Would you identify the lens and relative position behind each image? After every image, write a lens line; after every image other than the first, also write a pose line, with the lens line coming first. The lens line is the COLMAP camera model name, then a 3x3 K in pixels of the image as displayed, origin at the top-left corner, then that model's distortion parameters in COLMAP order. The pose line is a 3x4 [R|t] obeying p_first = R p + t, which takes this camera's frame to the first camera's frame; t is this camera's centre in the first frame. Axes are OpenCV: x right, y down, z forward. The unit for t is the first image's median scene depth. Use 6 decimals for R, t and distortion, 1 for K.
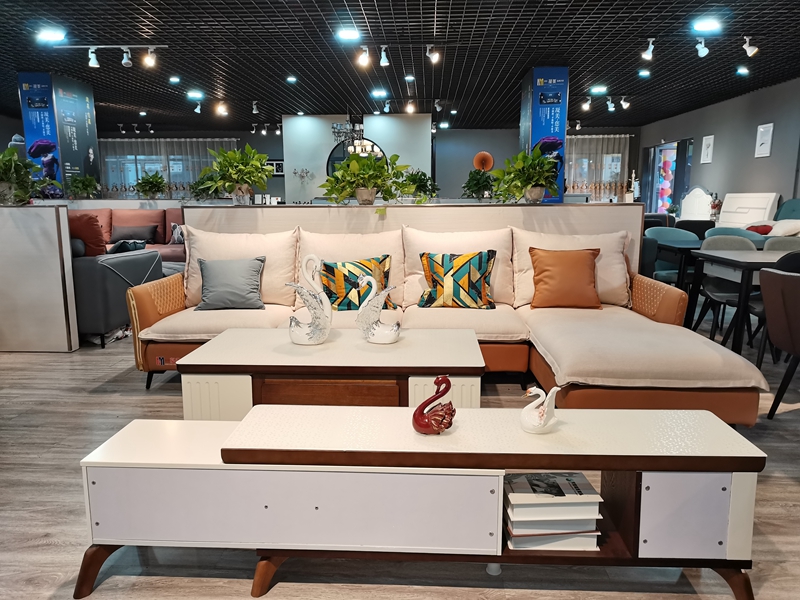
lens RADIAL K [[613.3, 0, 400.3], [0, 613.3, 298.1], [0, 0, 1]] dist [0.054692, -0.047586]
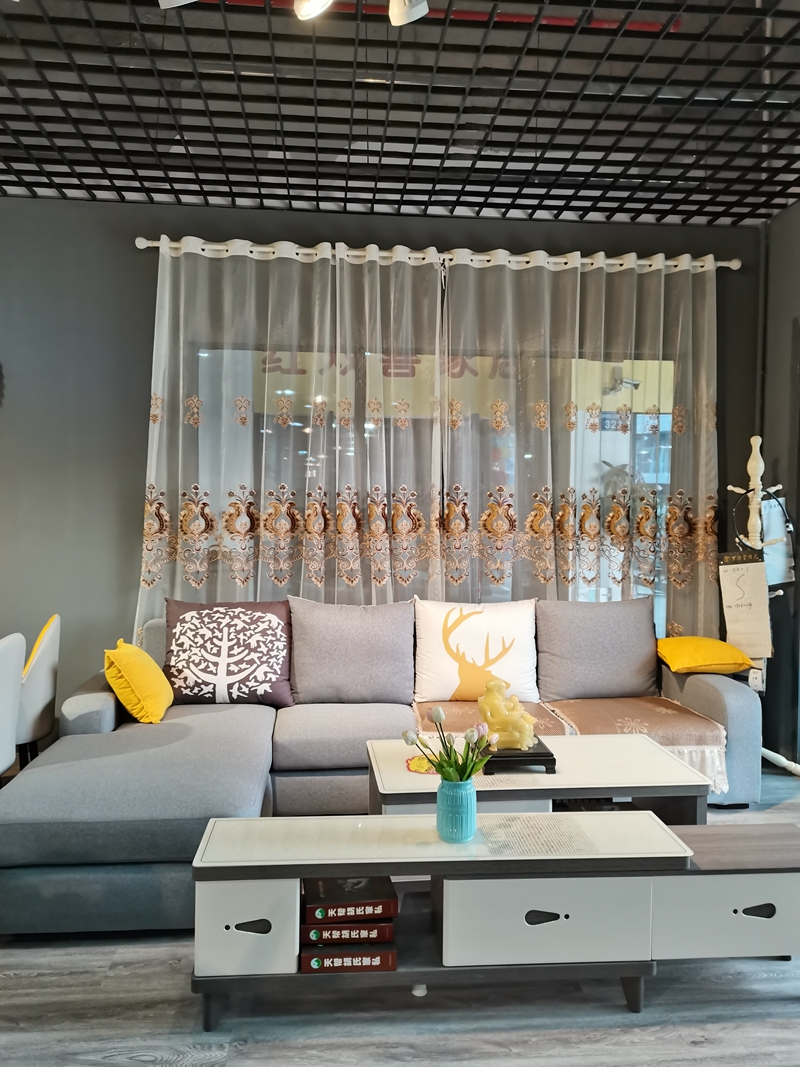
lens RADIAL K [[818.0, 0, 396.5], [0, 818.0, 532.6], [0, 0, 1]] dist [0.054692, -0.047586]
pose [[0.988789, 0.010409, 0.148958, 0.999776], [0.013810, 0.986917, -0.160639, -0.599123], [-0.148681, 0.160895, 0.975708, 3.312172]]
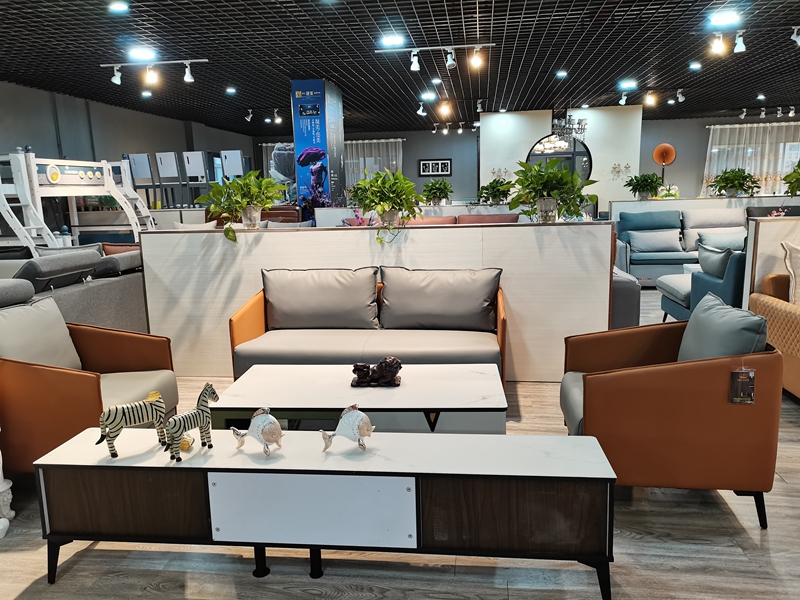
lens RADIAL K [[613.3, 0, 396.6], [0, 613.3, 299.5], [0, 0, 1]] dist [0.054692, -0.047586]
pose [[0.995180, -0.004227, -0.097977, -0.780213], [0.005140, 0.999946, 0.009062, -0.046414], [0.097934, -0.009522, 0.995147, 0.075835]]
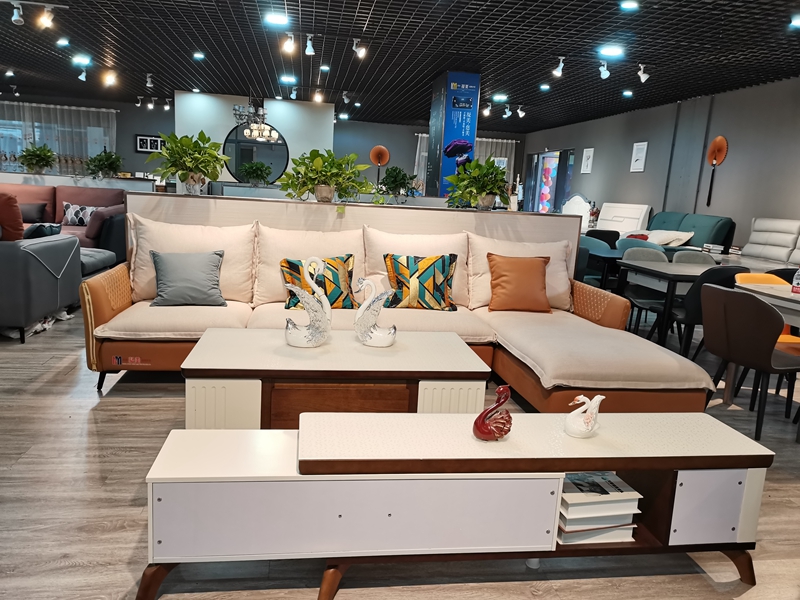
lens RADIAL K [[613.3, 0, 402.0], [0, 613.3, 299.2], [0, 0, 1]] dist [0.054692, -0.047586]
pose [[0.978076, 0.024553, 0.206795, -0.138306], [-0.028550, 0.999458, 0.016364, -0.015004], [-0.206281, -0.021910, 0.978247, -0.000597]]
